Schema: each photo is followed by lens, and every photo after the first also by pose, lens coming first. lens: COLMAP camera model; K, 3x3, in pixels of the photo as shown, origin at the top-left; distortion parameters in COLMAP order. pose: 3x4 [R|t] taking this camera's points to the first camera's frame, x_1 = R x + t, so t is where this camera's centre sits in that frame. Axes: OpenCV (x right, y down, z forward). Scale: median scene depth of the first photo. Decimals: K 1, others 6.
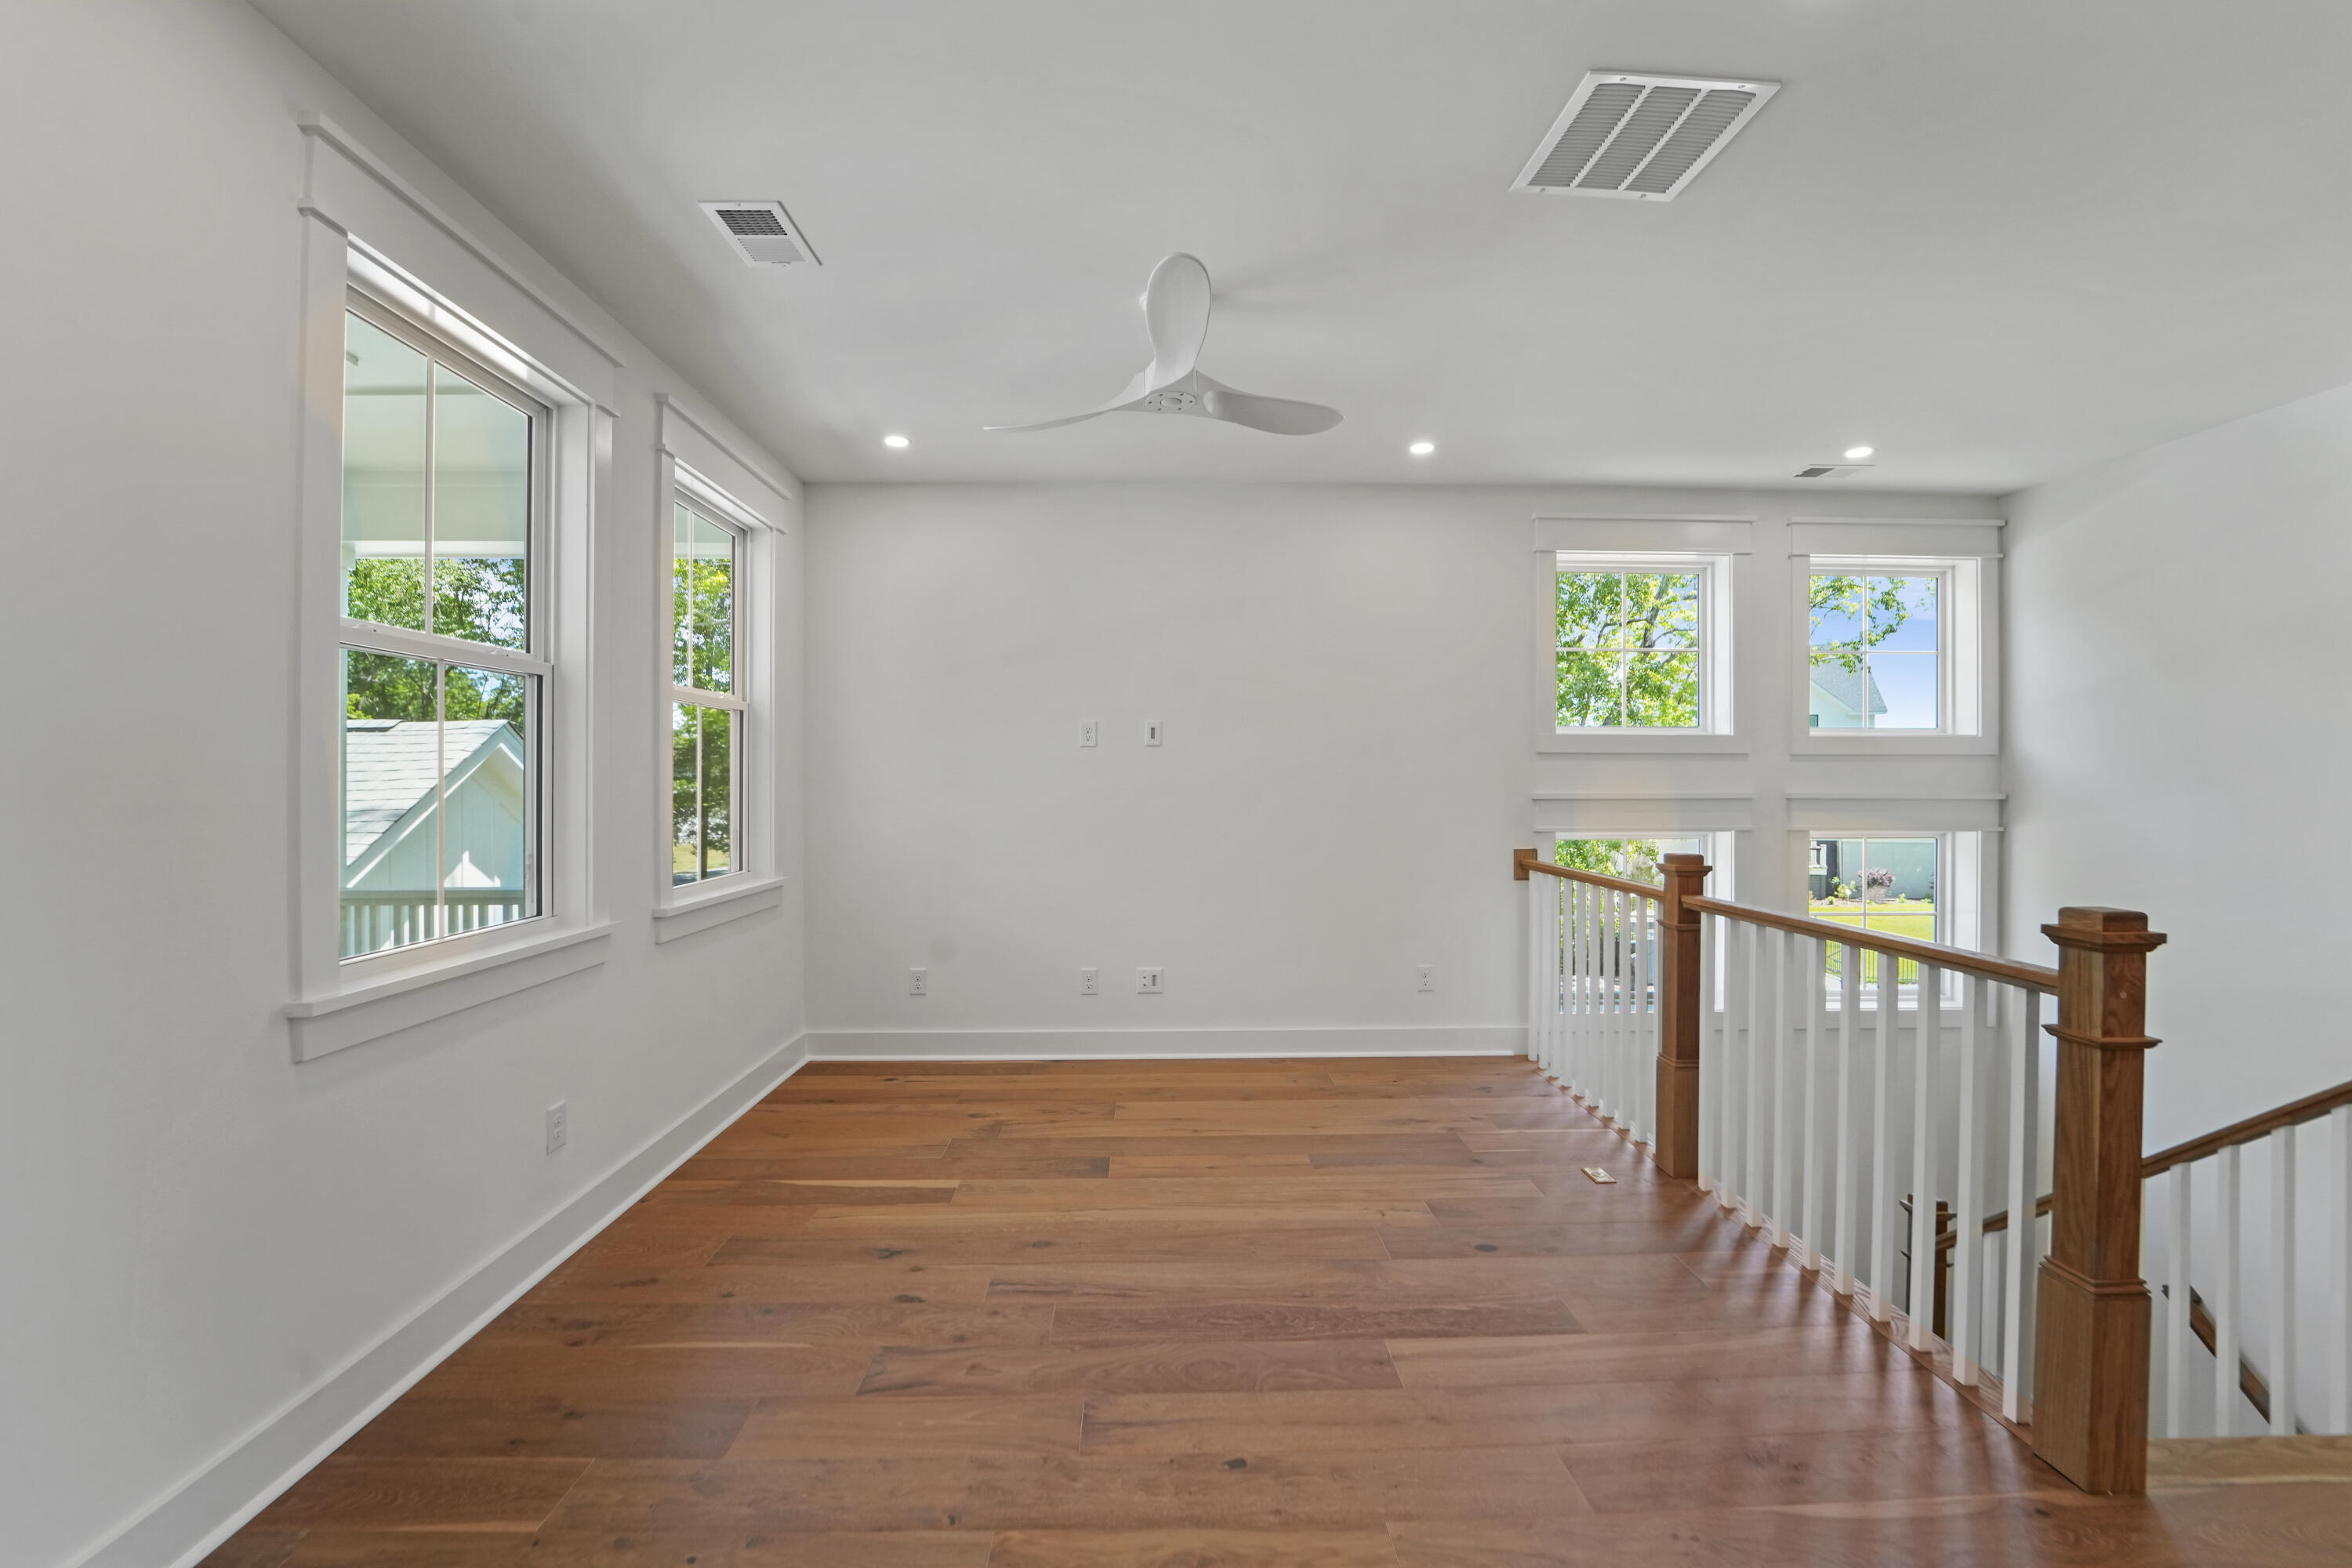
lens RADIAL K [[963.0, 0, 1166.0], [0, 963.0, 780.7], [0, 0, 1]] dist [-0.020726, -0.000161]
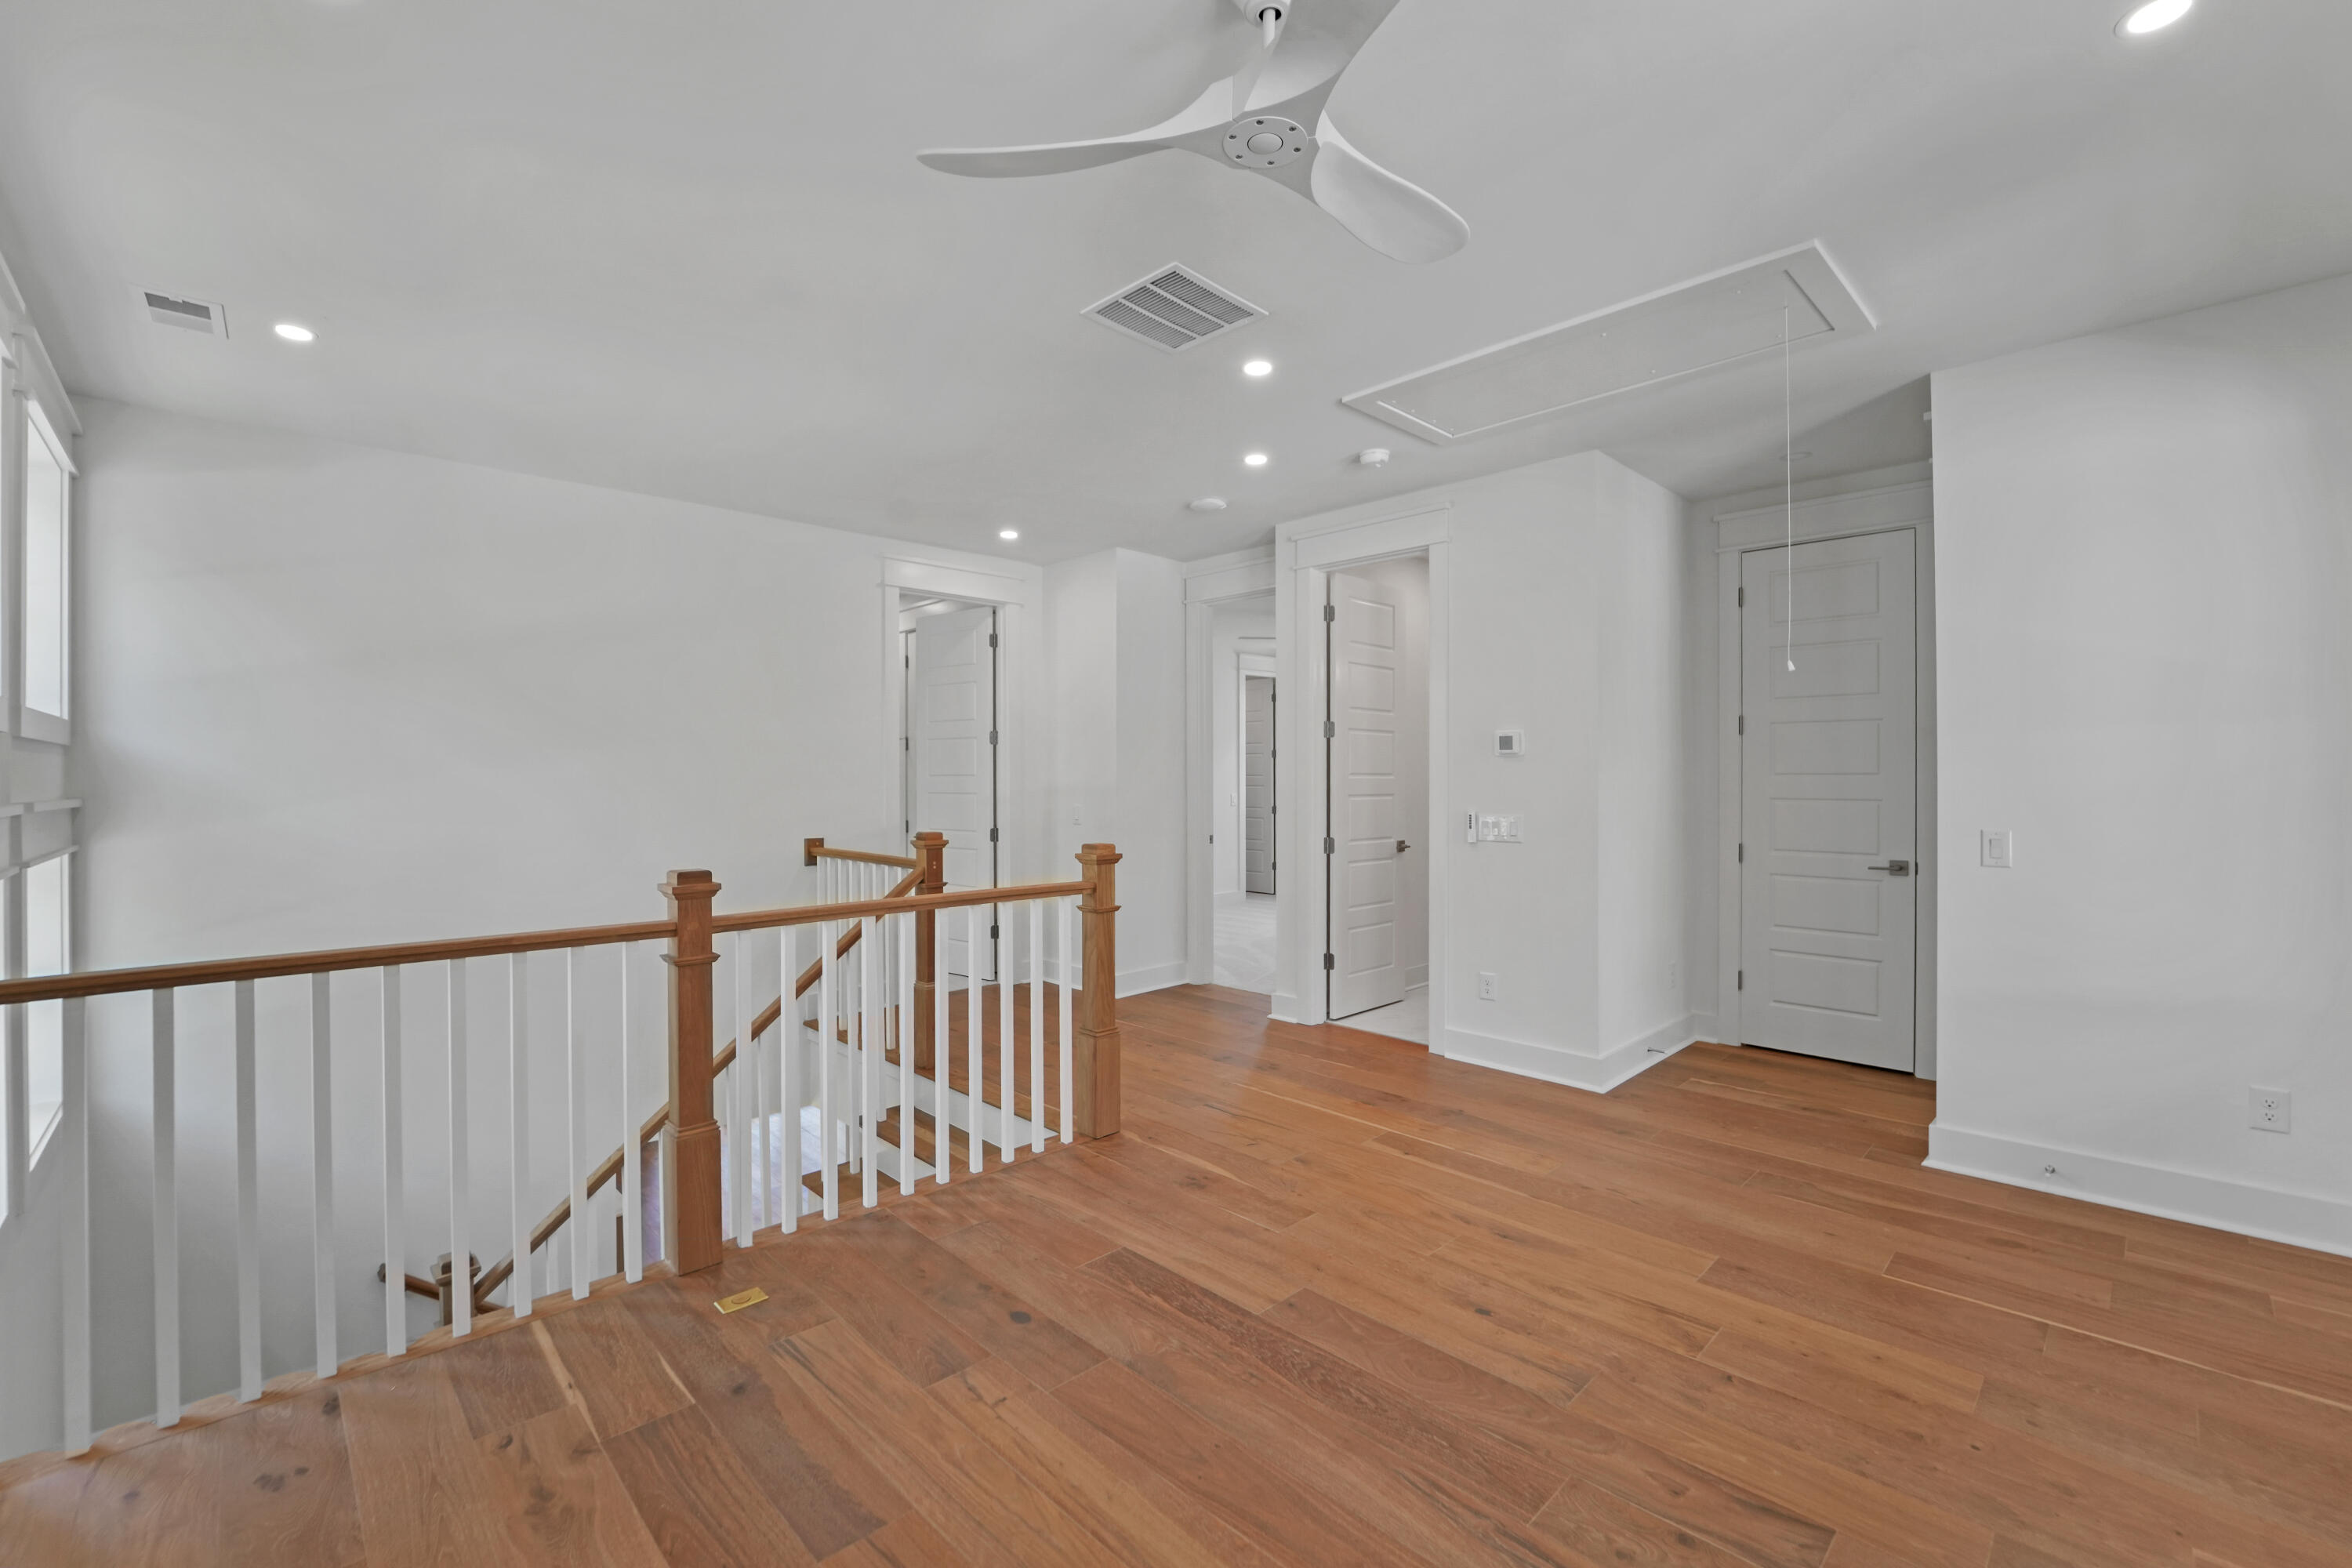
lens RADIAL K [[963.0, 0, 1178.8], [0, 963.0, 776.7], [0, 0, 1]] dist [-0.020726, -0.000161]
pose [[-0.676105, -0.007075, 0.736771, -0.511407], [0.002734, 0.999923, 0.012111, -0.019321], [-0.736800, 0.010202, -0.676034, 1.871204]]
